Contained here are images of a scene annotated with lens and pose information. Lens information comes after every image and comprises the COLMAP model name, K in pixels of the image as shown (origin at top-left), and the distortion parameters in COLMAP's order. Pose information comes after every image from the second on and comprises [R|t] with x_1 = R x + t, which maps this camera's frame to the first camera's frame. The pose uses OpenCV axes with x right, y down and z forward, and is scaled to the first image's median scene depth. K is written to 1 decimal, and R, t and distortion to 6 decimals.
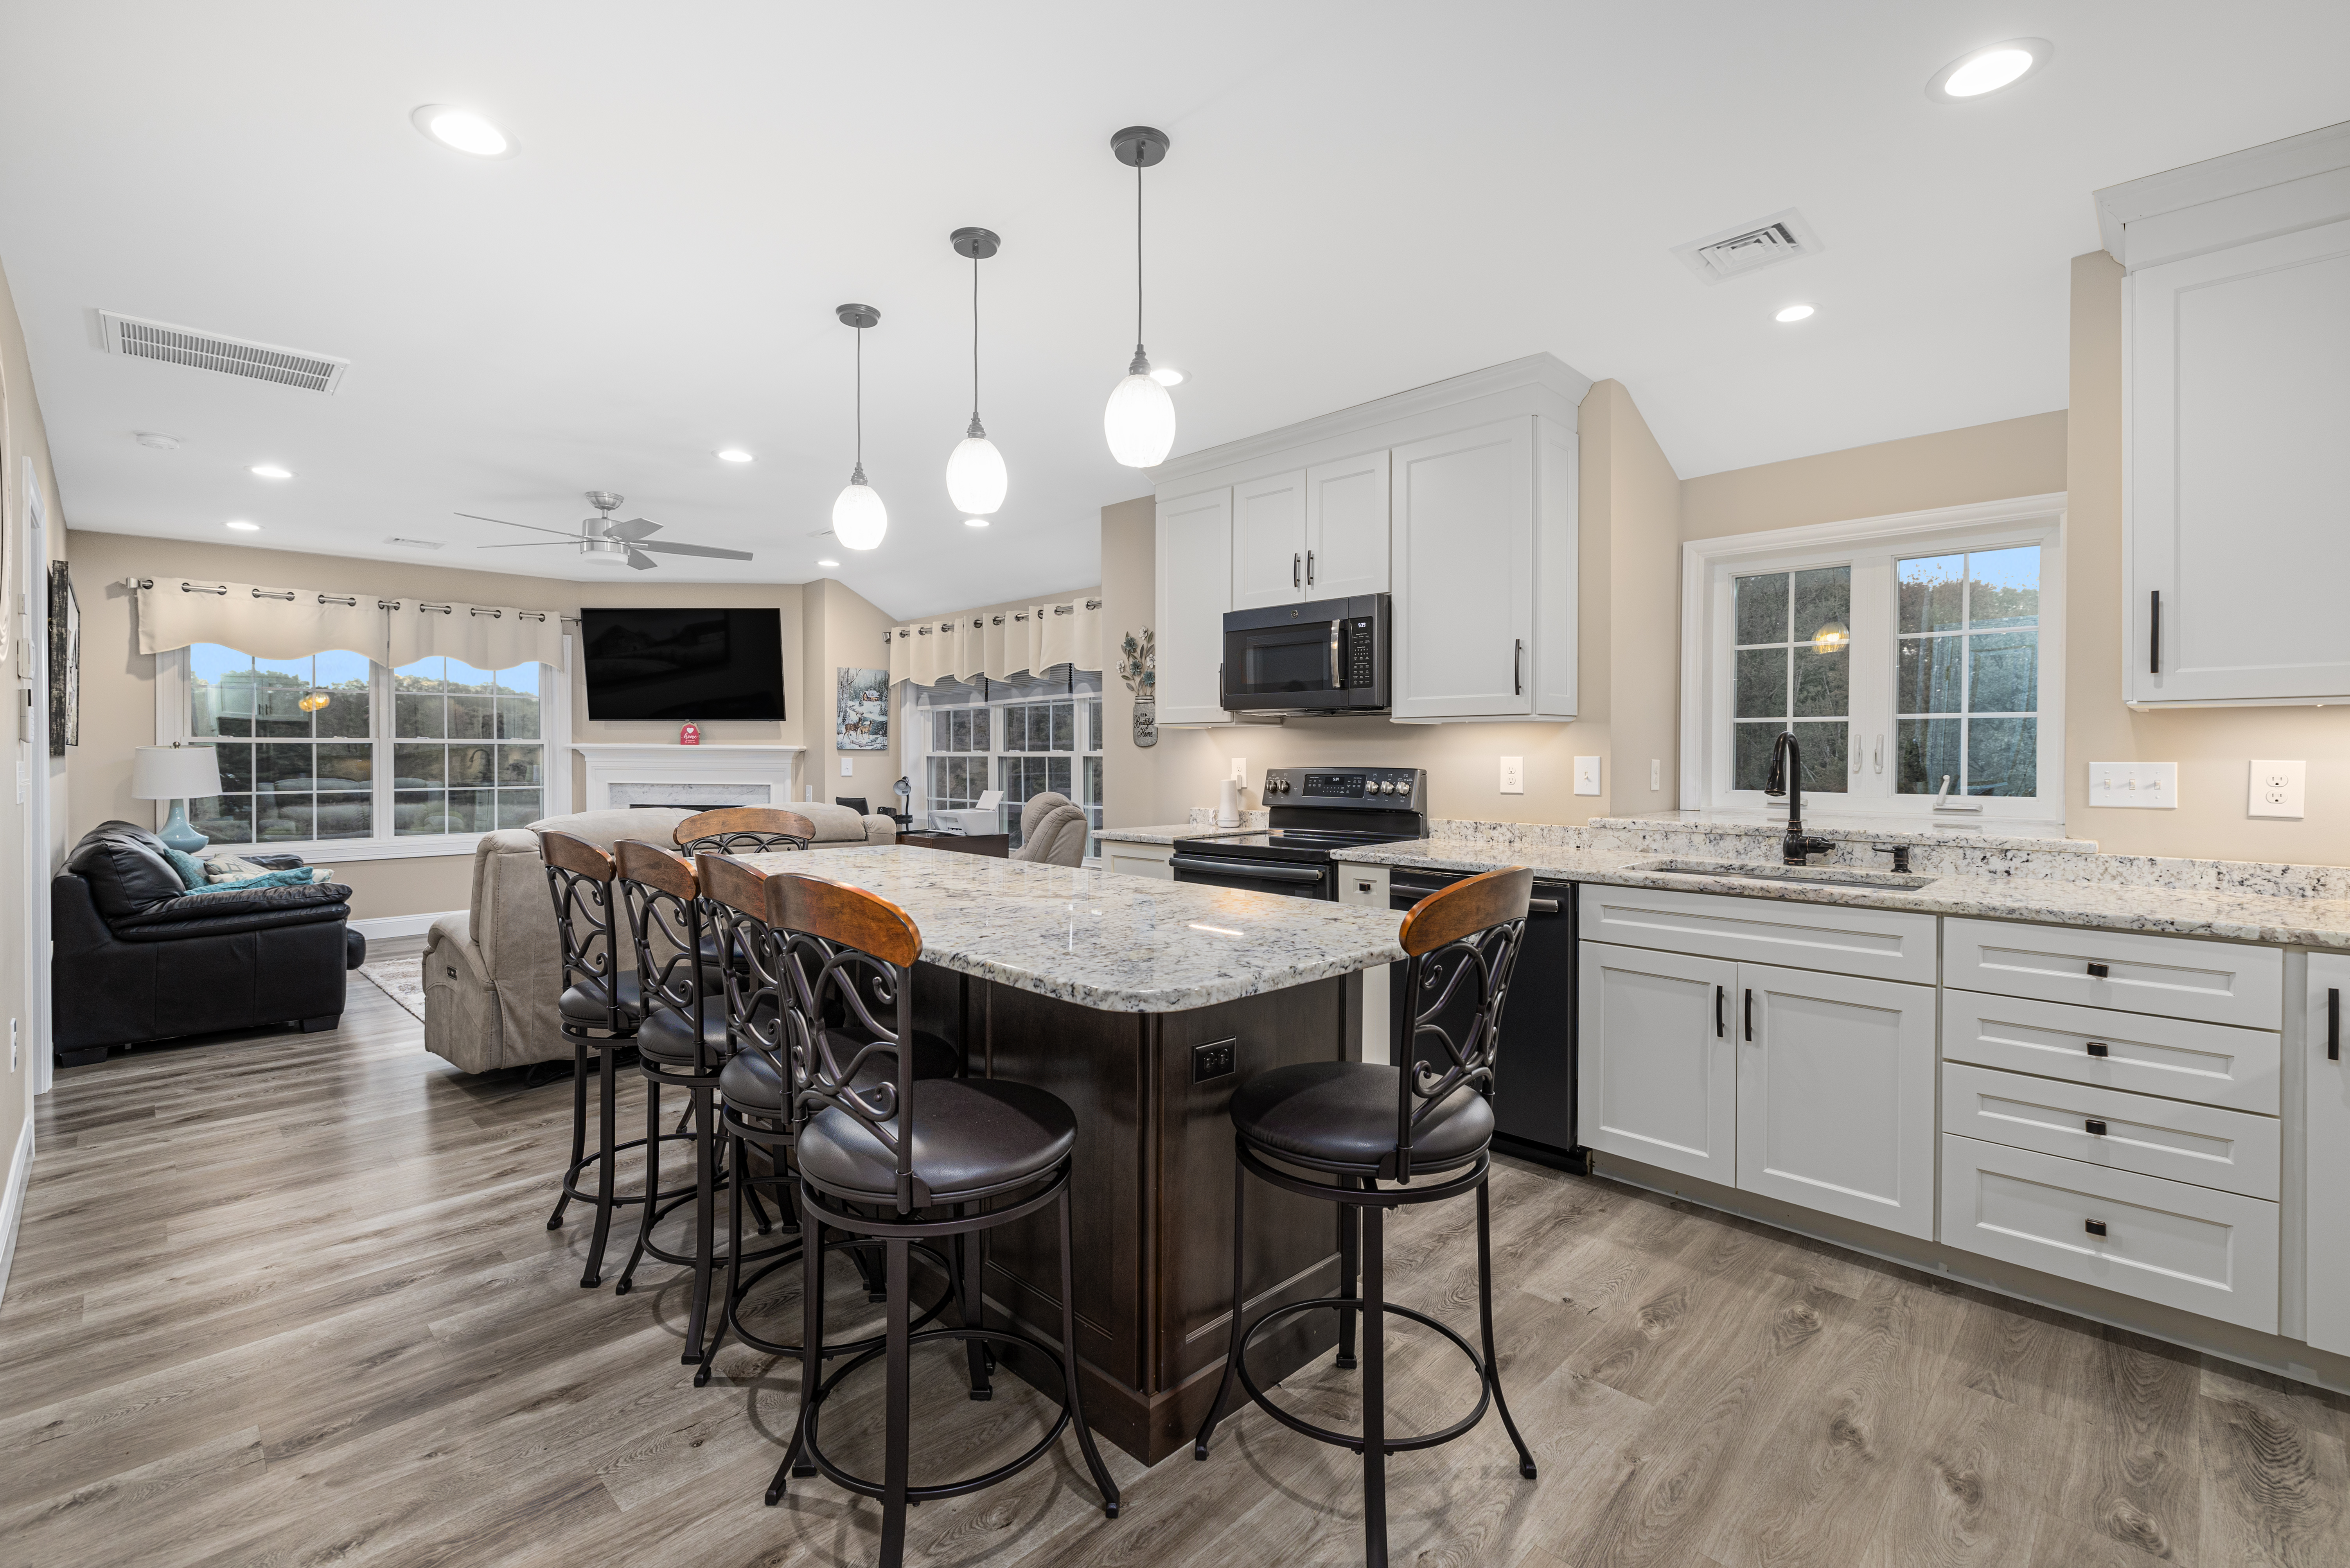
lens RADIAL K [[1012.8, 0, 1135.4], [0, 1012.8, 762.0], [0, 0, 1]] dist [0.003025, -0.000065]
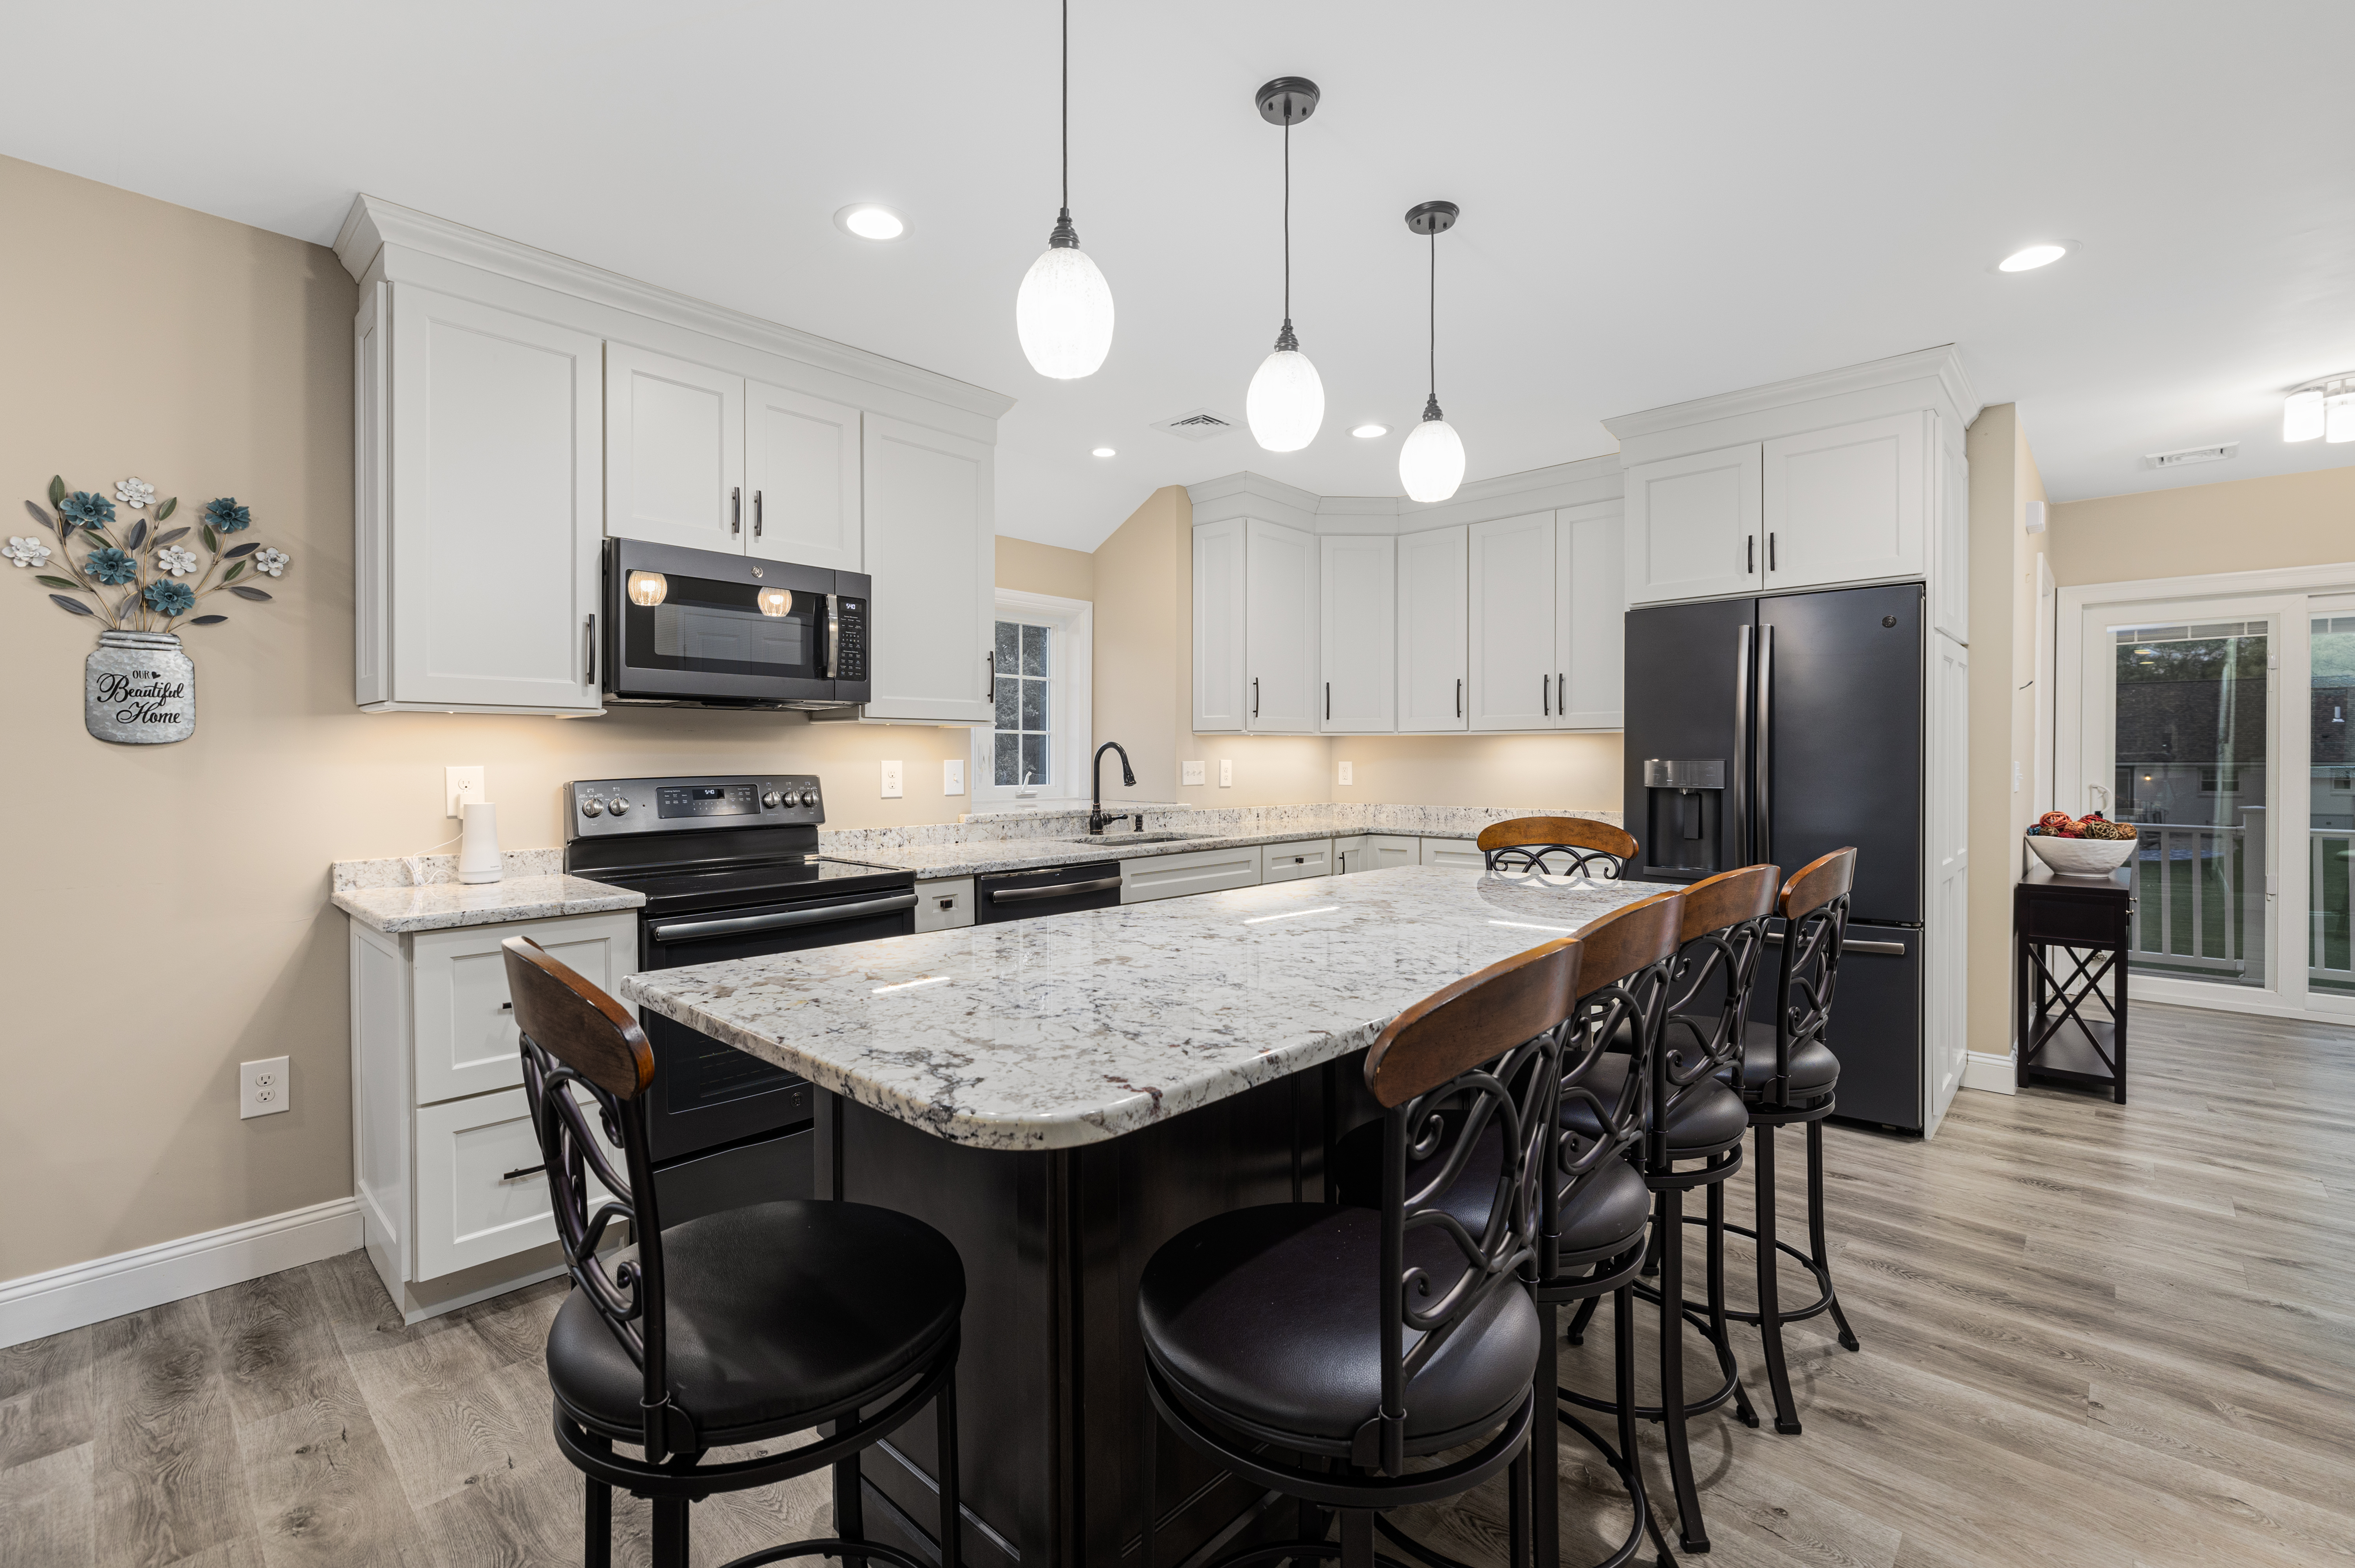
lens RADIAL K [[1015.2, 0, 1175.0], [0, 1015.2, 766.8], [0, 0, 1]] dist [0.003025, -0.000065]
pose [[-0.038808, -0.009122, 0.999205, -0.694313], [0.011622, 0.999887, 0.009579, -0.006045], [-0.999179, 0.011985, -0.038697, 0.828076]]
